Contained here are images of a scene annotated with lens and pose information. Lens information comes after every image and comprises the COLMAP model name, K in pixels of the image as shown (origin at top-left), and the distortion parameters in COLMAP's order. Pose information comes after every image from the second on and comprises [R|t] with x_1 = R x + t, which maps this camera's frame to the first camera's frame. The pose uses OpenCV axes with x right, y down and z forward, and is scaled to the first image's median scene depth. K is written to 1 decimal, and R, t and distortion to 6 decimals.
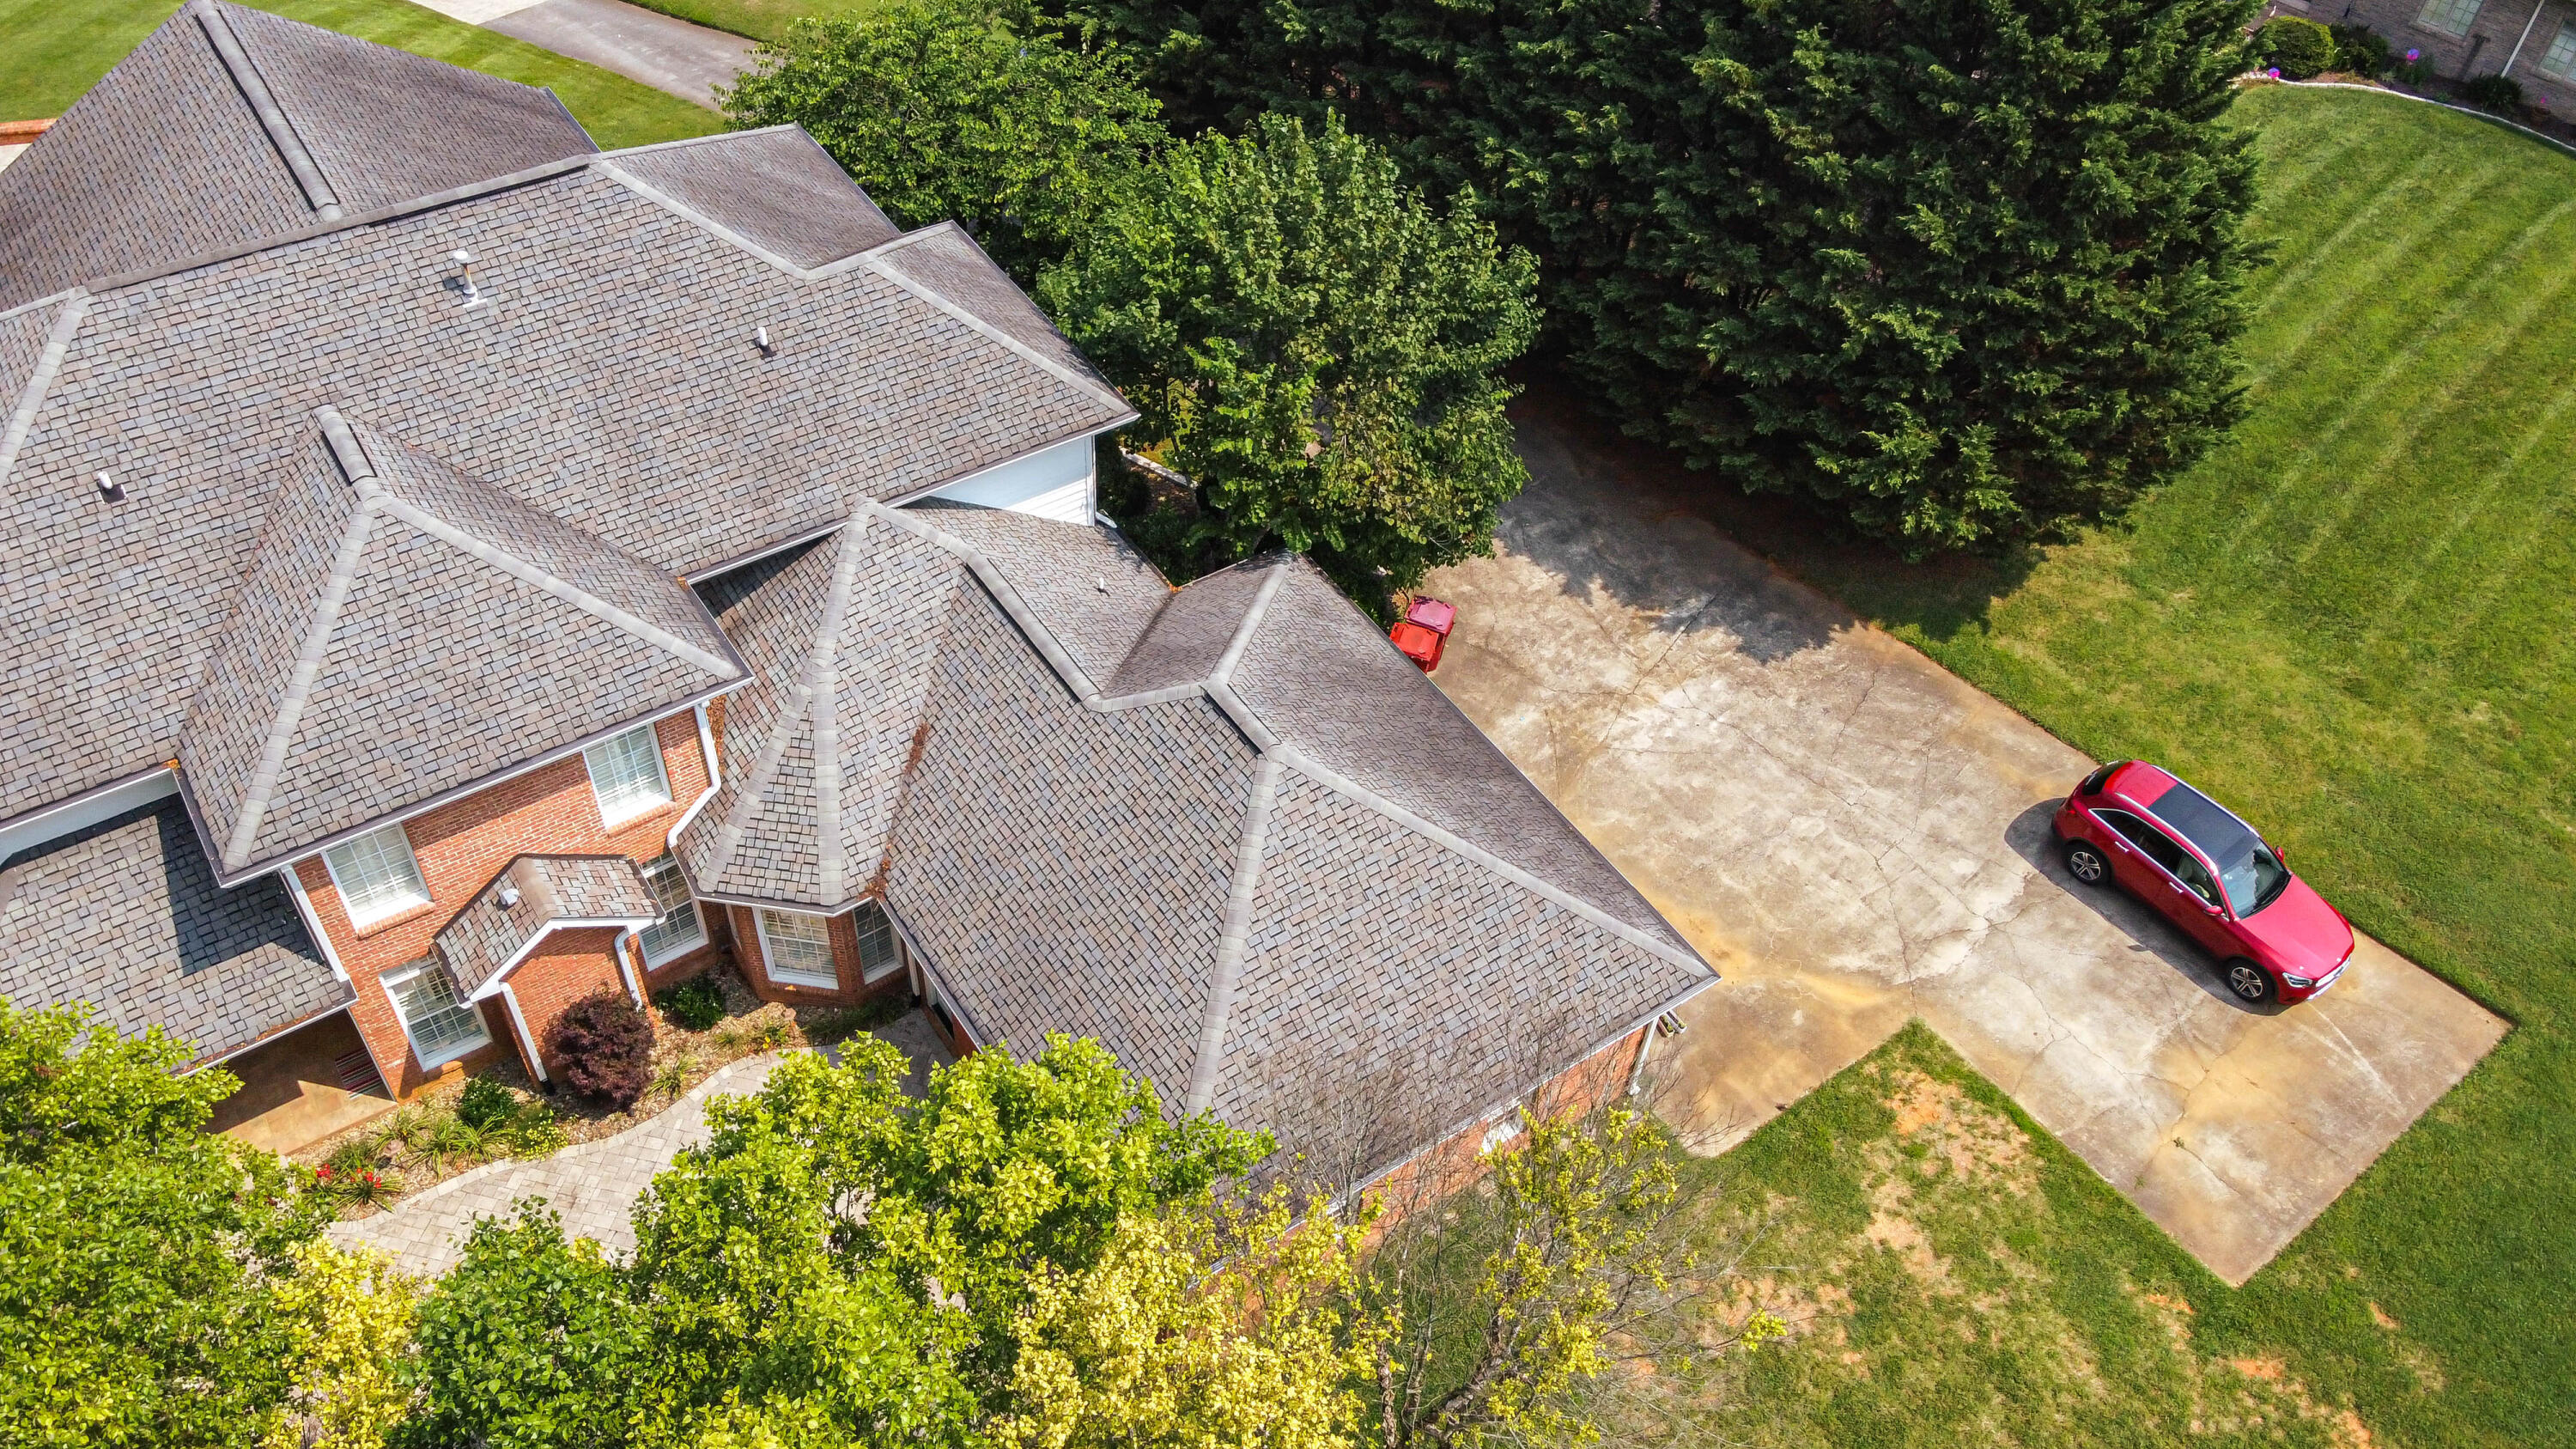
lens RADIAL K [[1951.9, 0, 1274.4], [0, 1951.9, 724.5], [0, 0, 1]] dist [0.005257, 0.014655]
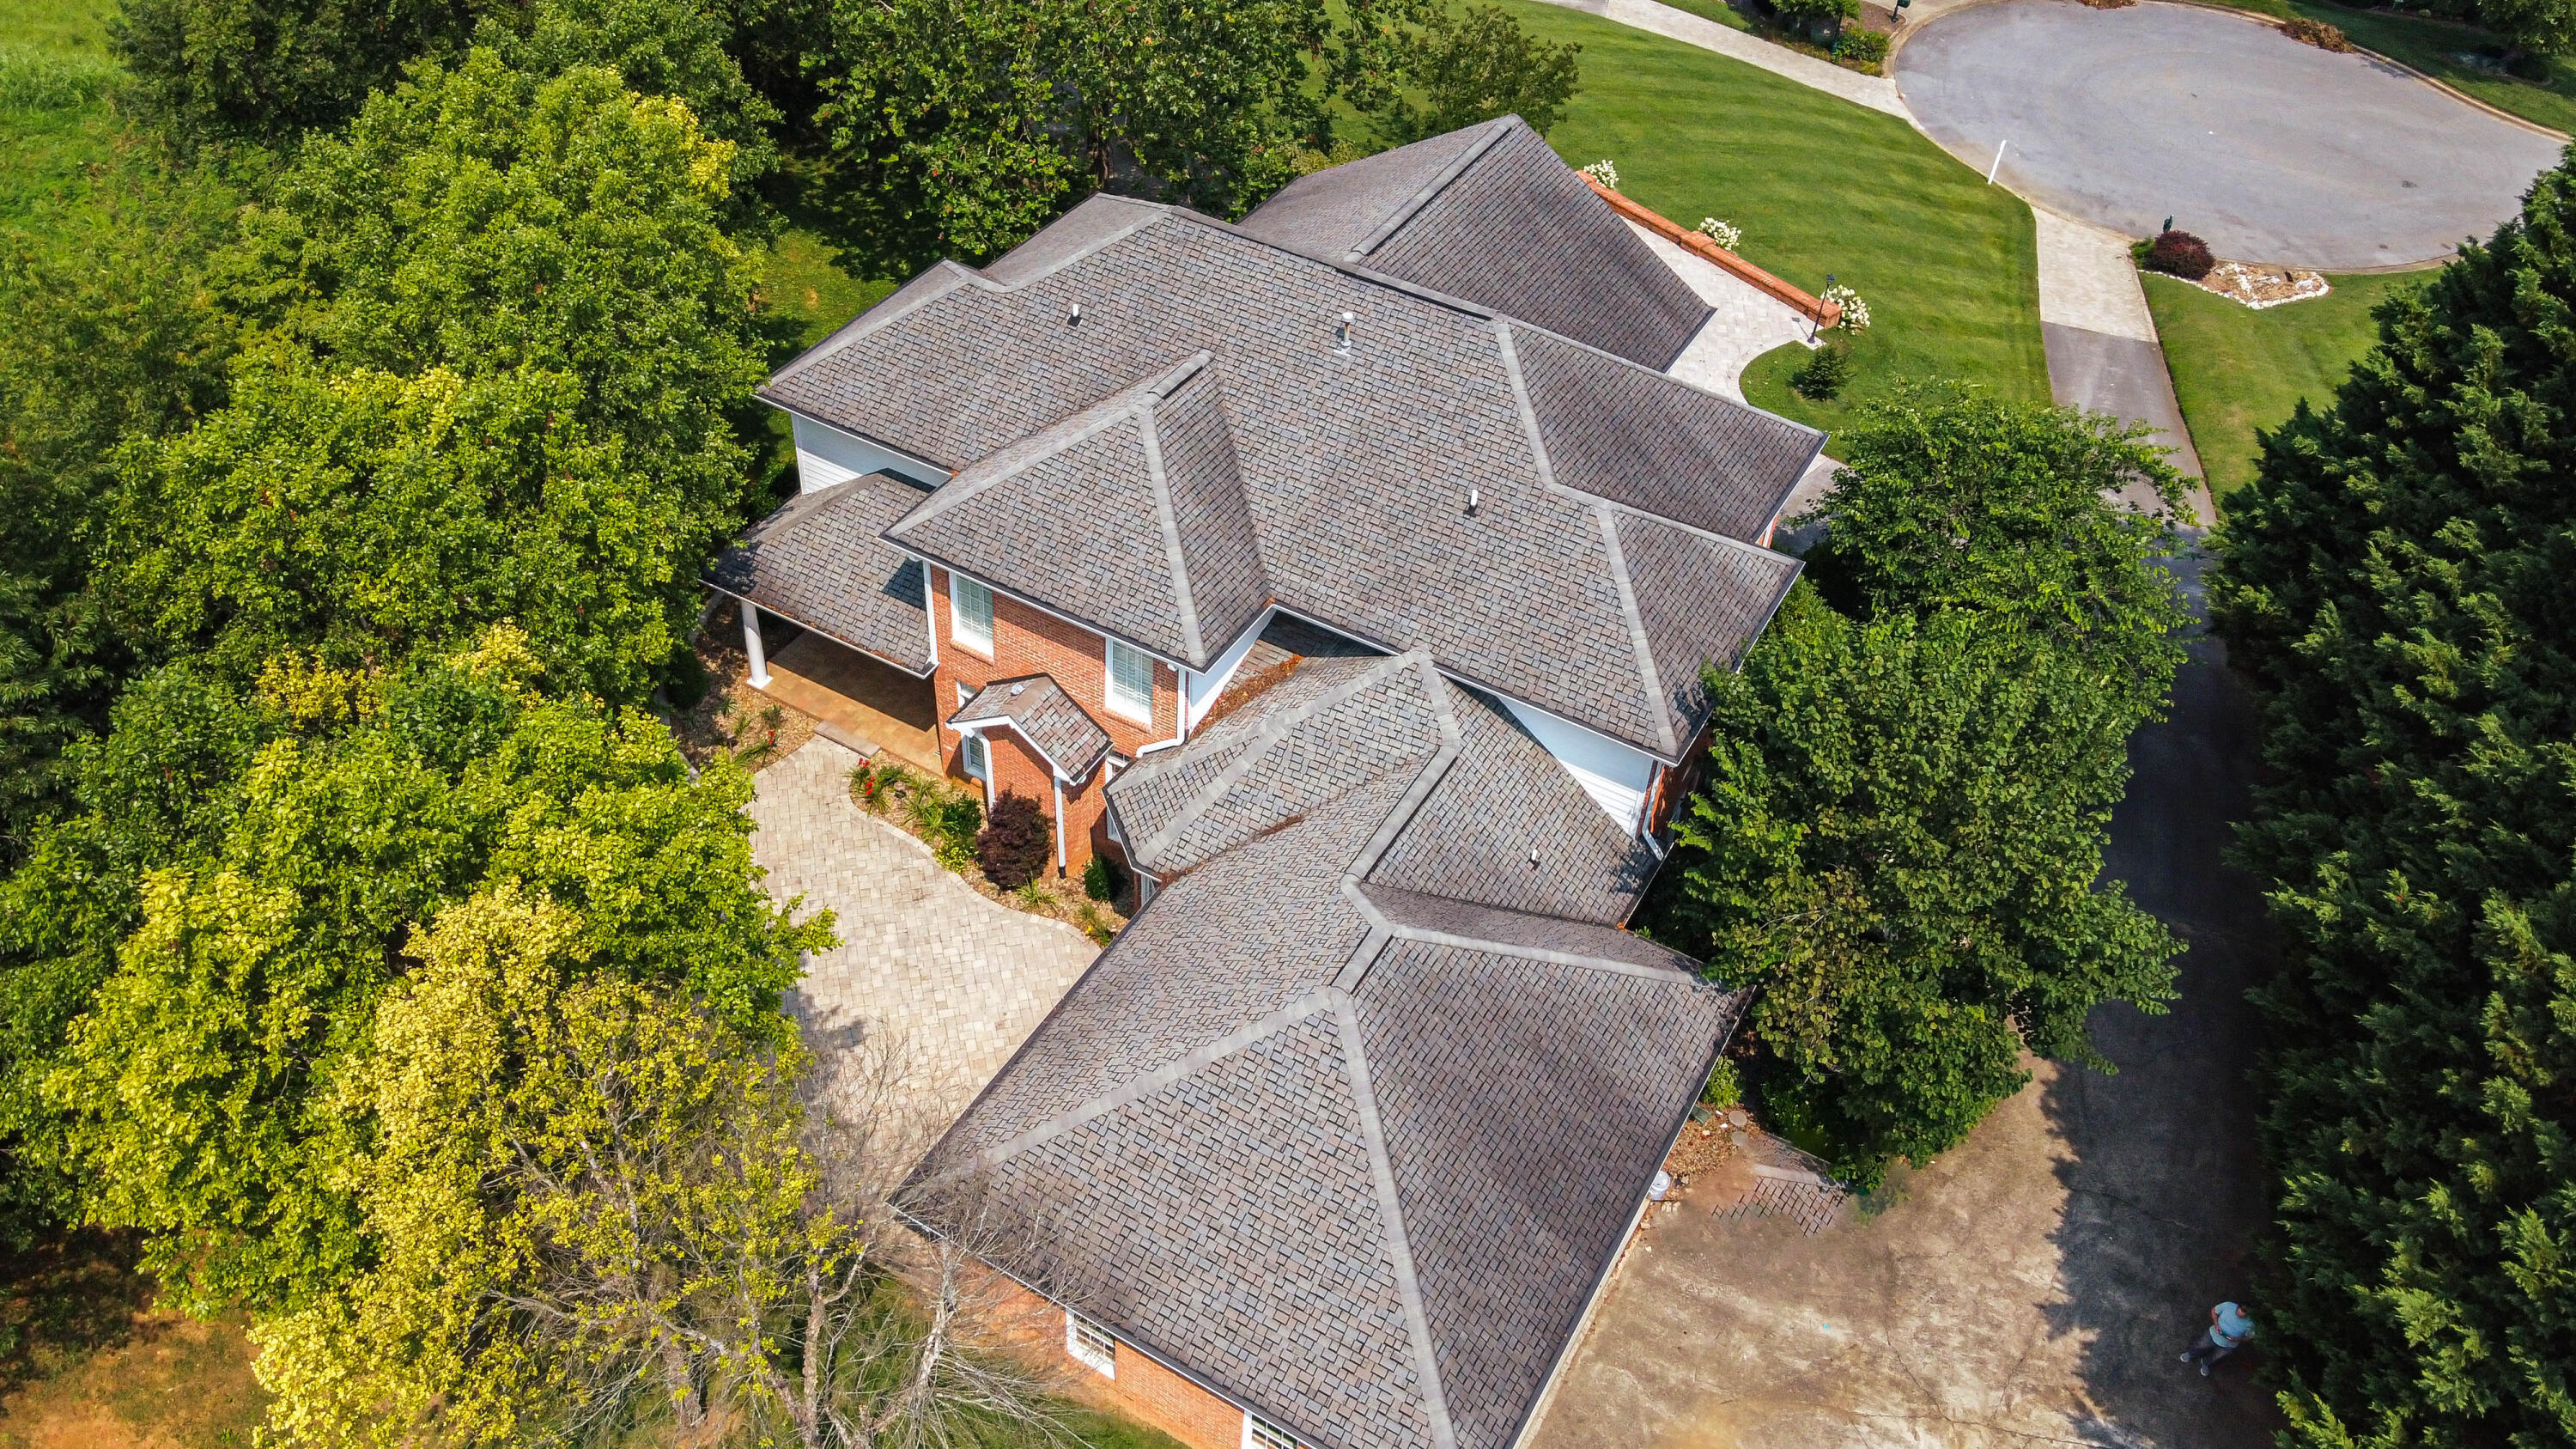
lens RADIAL K [[1986.3, 0, 1288.0], [0, 1986.3, 724.5], [0, 0, 1]] dist [-0.028439, 0.003605]
pose [[0.439948, 0.580589, -0.685100, 0.595097], [-0.670182, 0.720074, 0.179860, -0.247255], [0.597747, 0.380013, 0.705895, 0.155483]]
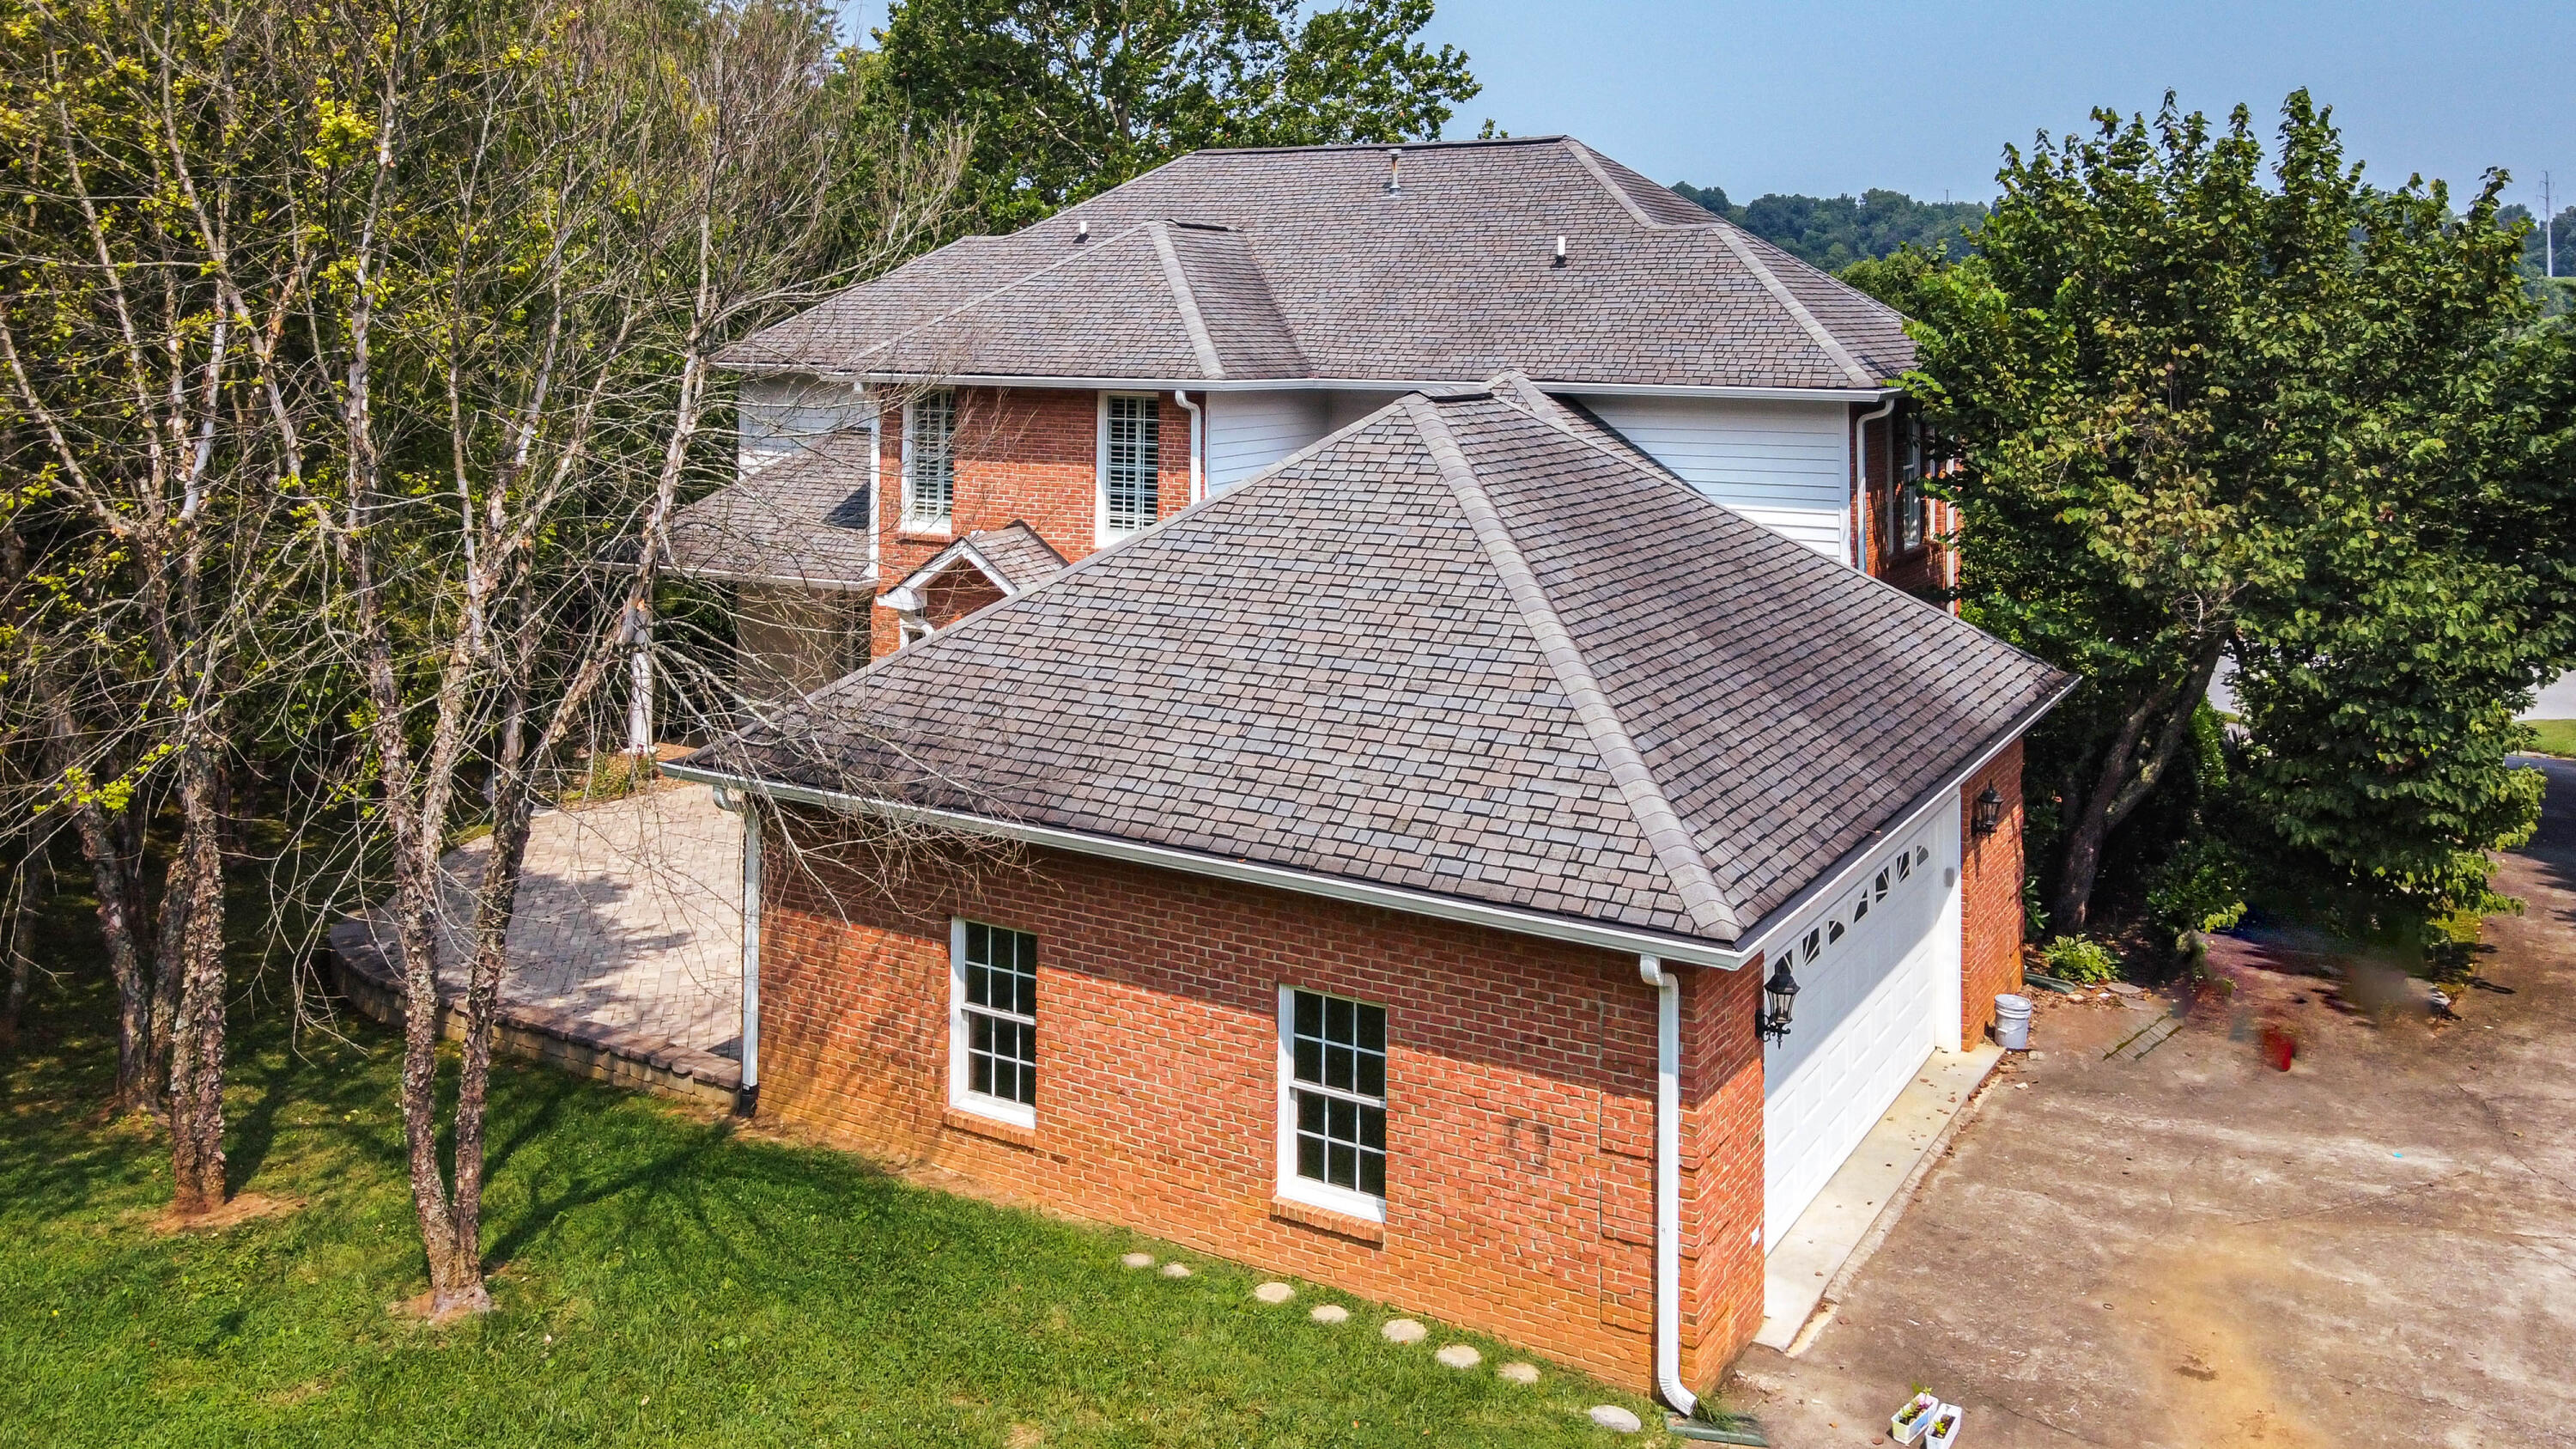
lens RADIAL K [[2074.7, 0, 1284.5], [0, 2074.7, 280.1], [0, 0, 1]] dist [0.005467, 0.005228]
pose [[0.416718, -0.060144, -0.907044, 0.598431], [-0.646824, 0.681479, -0.342353, 0.245226], [0.638721, 0.729363, 0.245082, 0.706890]]
